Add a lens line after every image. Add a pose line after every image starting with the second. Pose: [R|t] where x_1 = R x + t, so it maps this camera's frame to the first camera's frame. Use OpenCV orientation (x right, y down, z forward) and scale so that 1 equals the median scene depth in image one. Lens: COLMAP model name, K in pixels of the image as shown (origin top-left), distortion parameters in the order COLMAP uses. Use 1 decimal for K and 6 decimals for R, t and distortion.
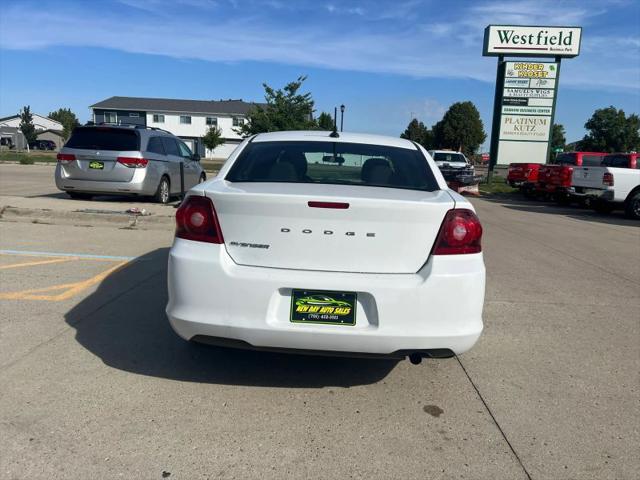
lens RADIAL K [[481.0, 0, 326.4], [0, 481.0, 237.3], [0, 0, 1]] dist [0.033152, -0.003958]
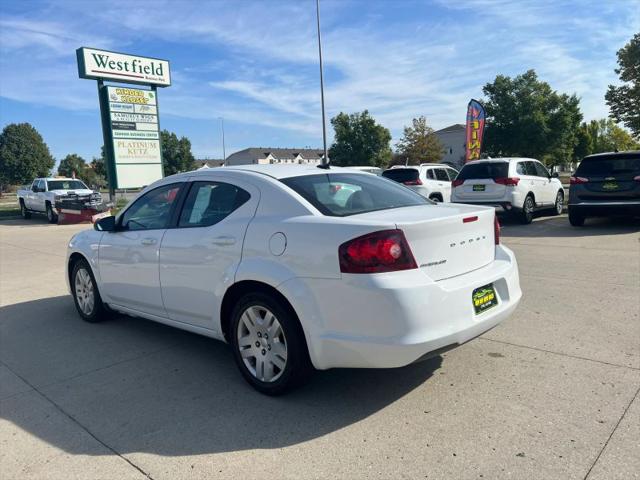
lens RADIAL K [[479.7, 0, 320.0], [0, 479.7, 240.0], [0, 0, 1]] dist [0.053953, -0.061978]
pose [[0.663509, -0.169011, 0.728828, -0.118016], [0.196220, 0.979361, 0.048474, -0.015005], [-0.721979, 0.110847, 0.682978, 0.040093]]
